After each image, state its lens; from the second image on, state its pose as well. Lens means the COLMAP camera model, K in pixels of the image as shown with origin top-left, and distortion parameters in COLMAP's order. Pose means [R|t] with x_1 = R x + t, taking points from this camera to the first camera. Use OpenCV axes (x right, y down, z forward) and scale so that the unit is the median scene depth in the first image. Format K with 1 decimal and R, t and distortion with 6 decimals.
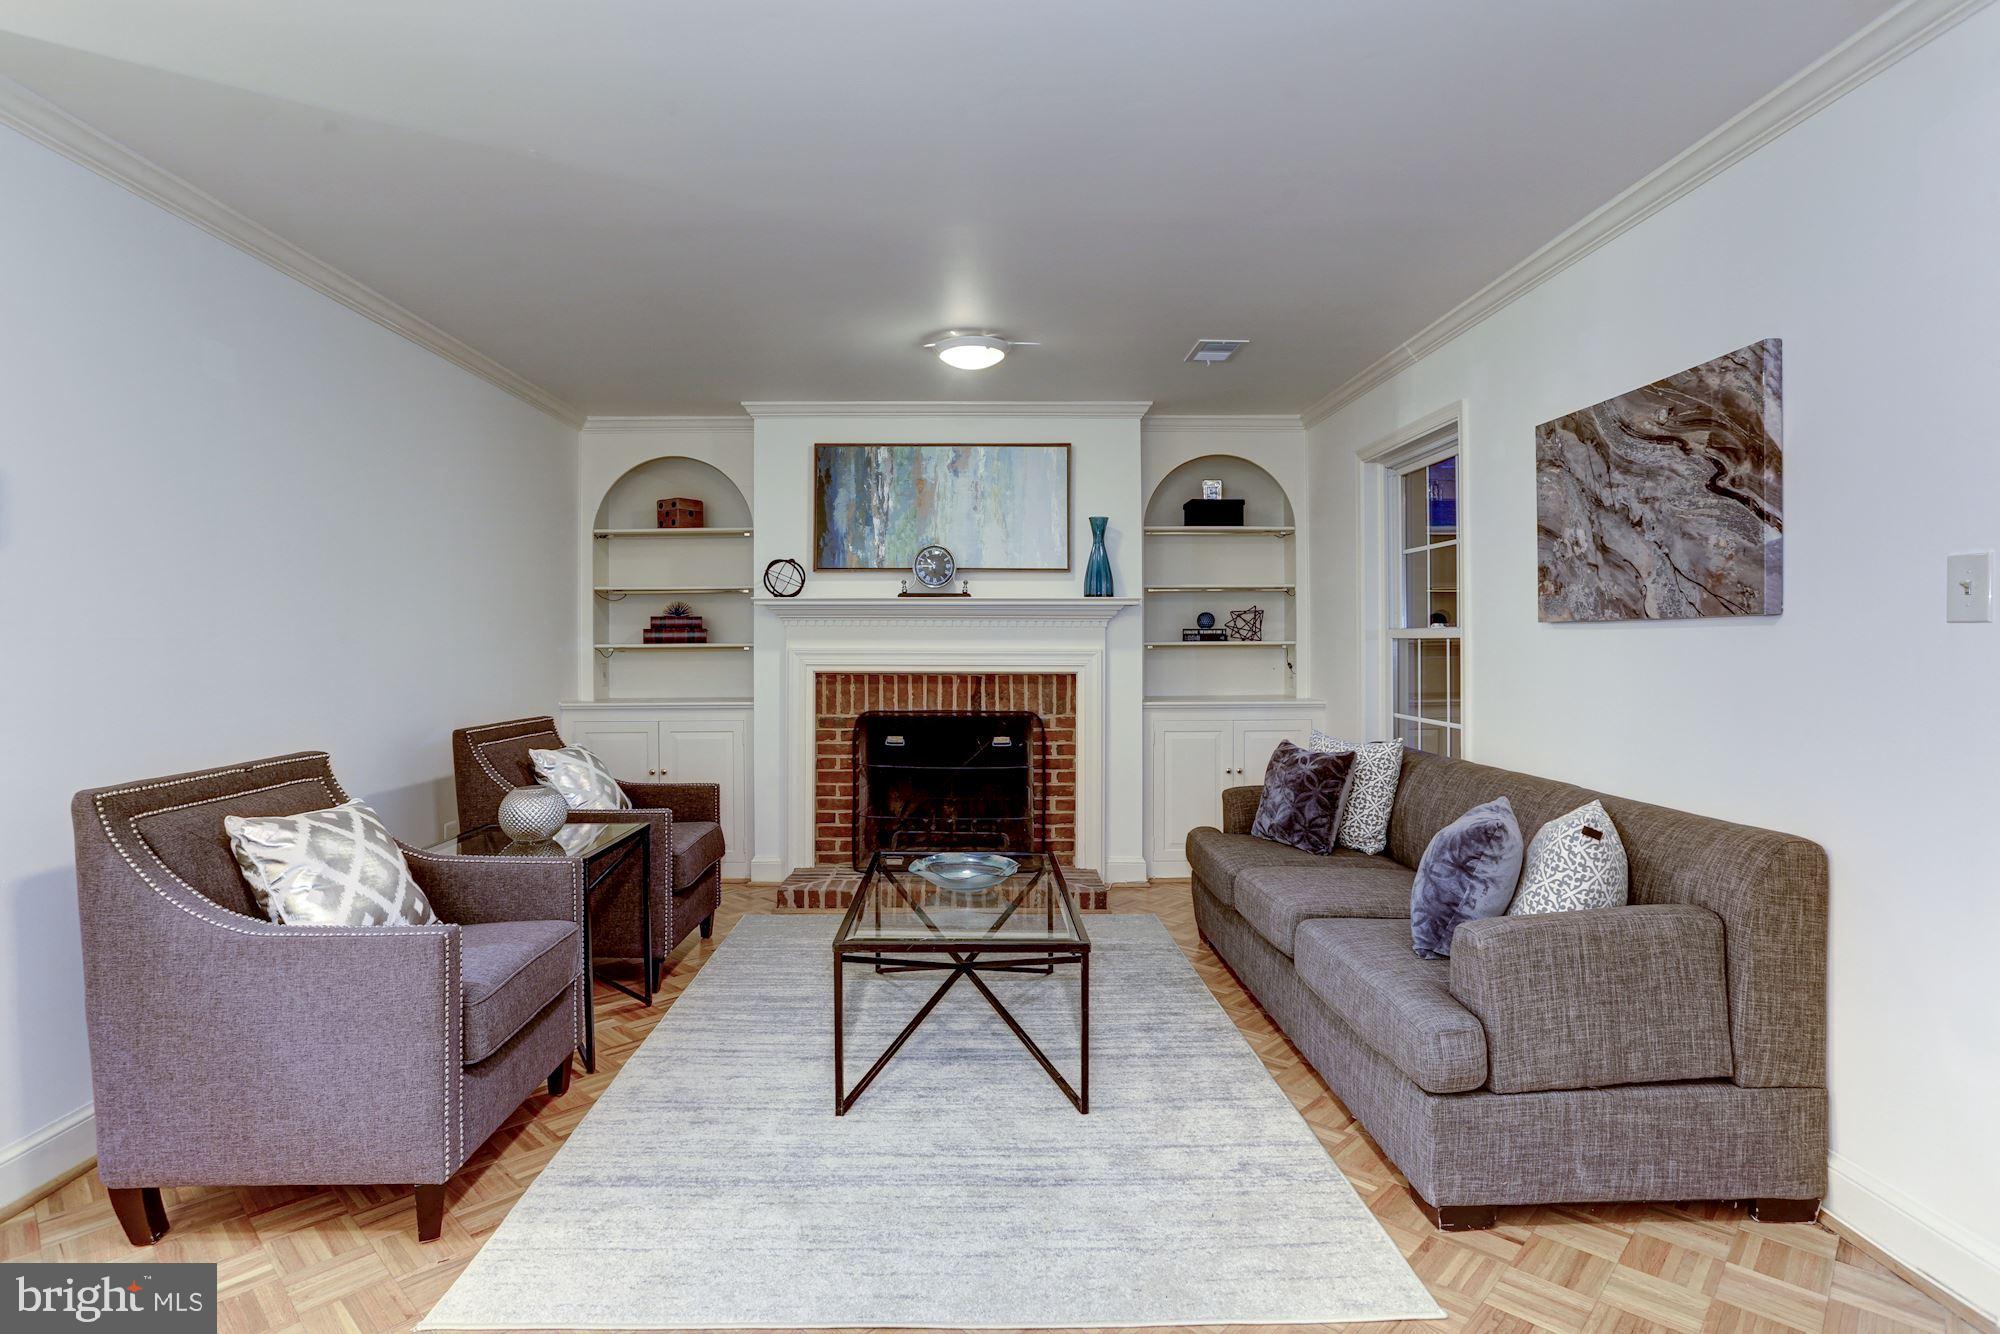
lens RADIAL K [[1027.0, 0, 988.8], [0, 1027.0, 641.9], [0, 0, 1]] dist [-0.049261, 0.033216]
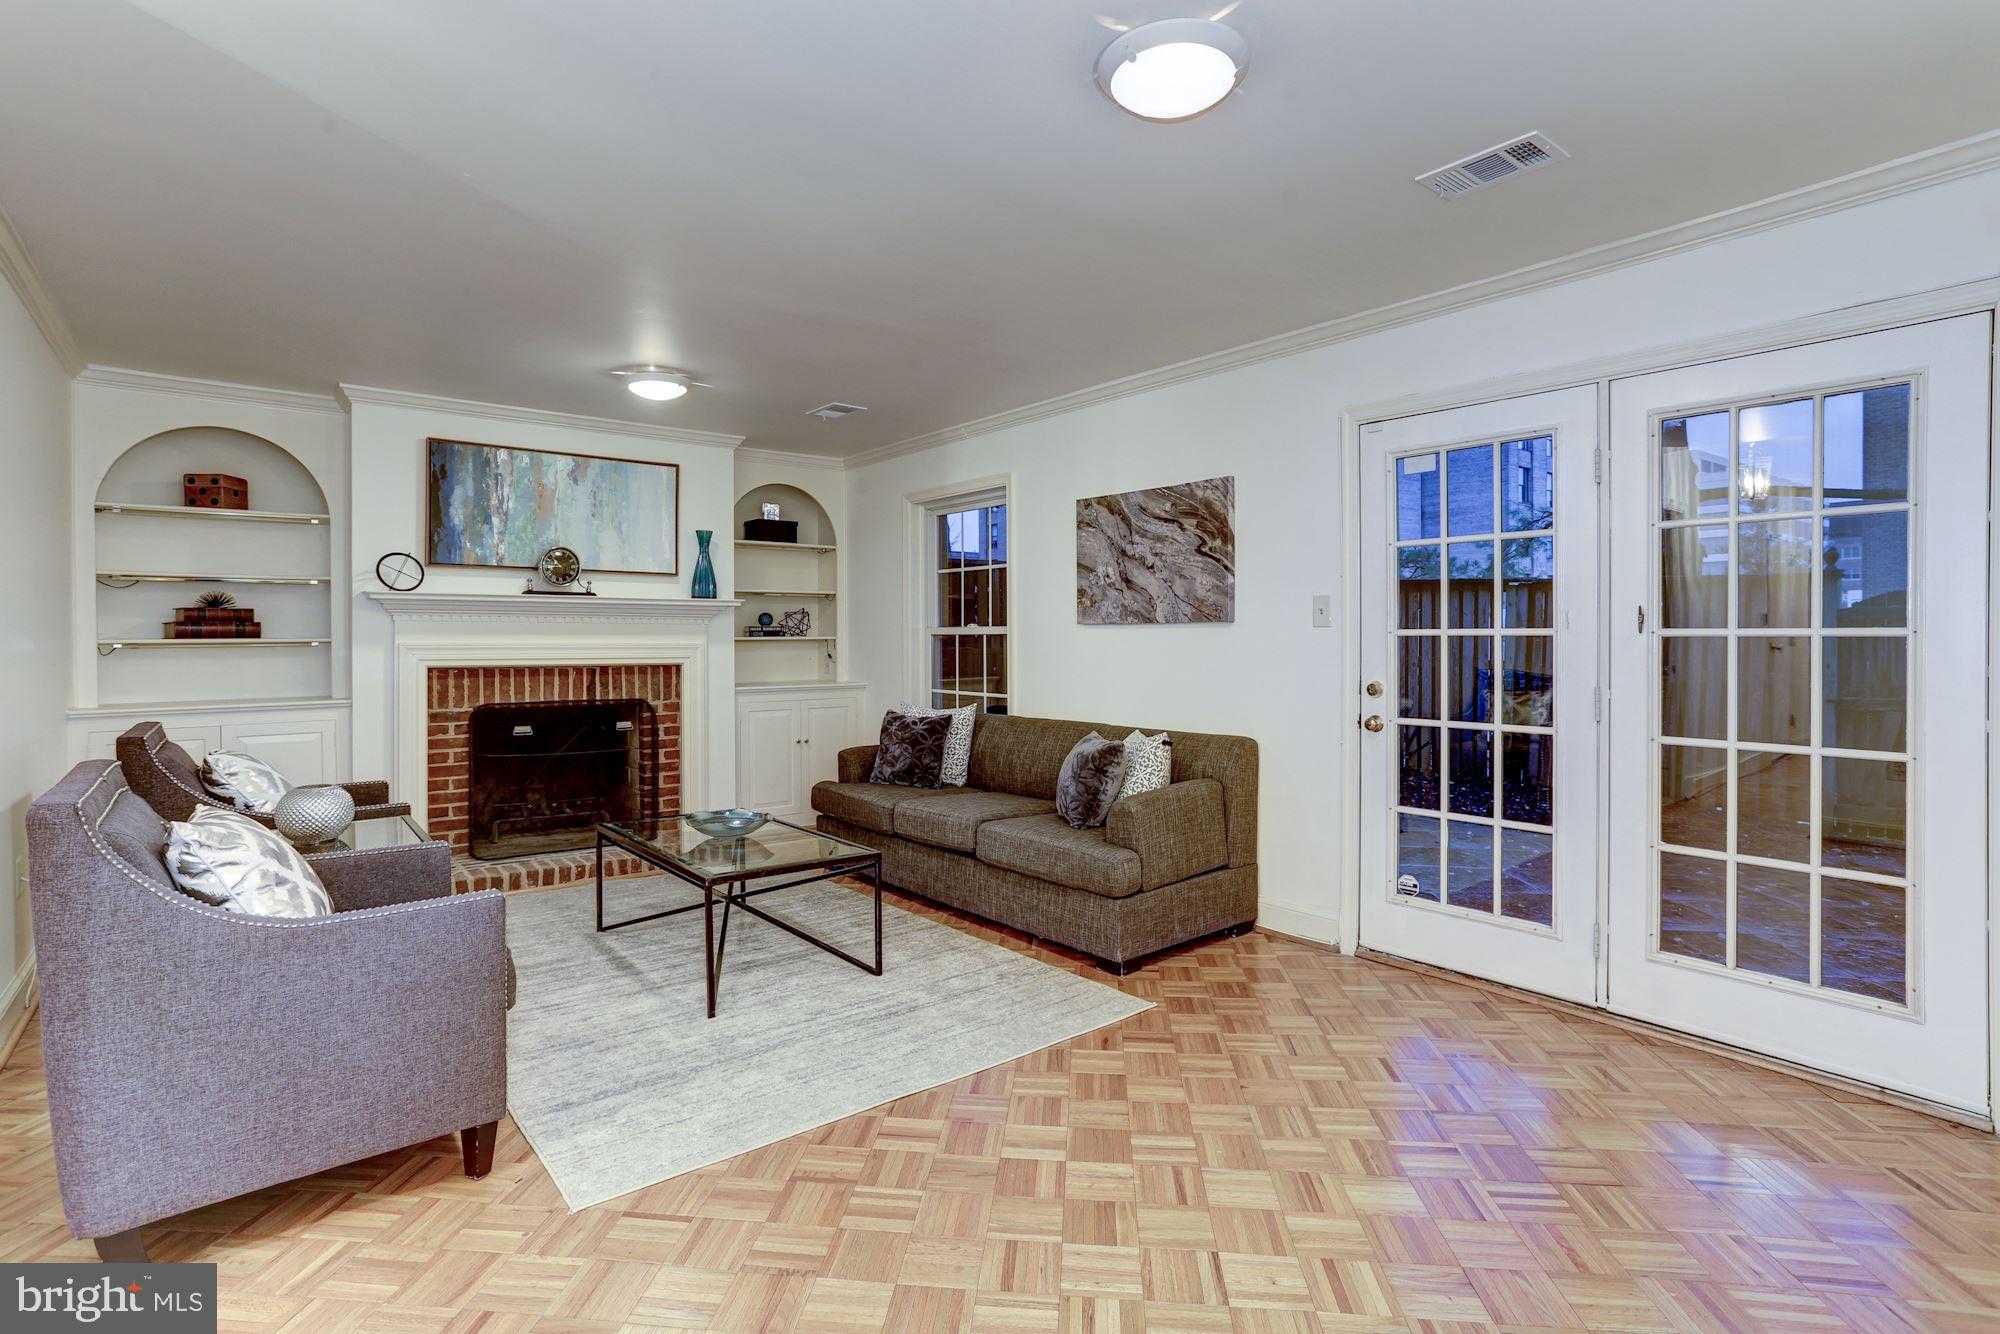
lens RADIAL K [[965.1, 0, 987.7], [0, 965.1, 645.0], [0, 0, 1]] dist [-0.055828, 0.036245]
pose [[0.789002, -0.004139, 0.614377, -0.313043], [0.000205, 0.999979, 0.006475, 0.002139], [-0.614391, -0.004983, 0.788986, -0.064151]]
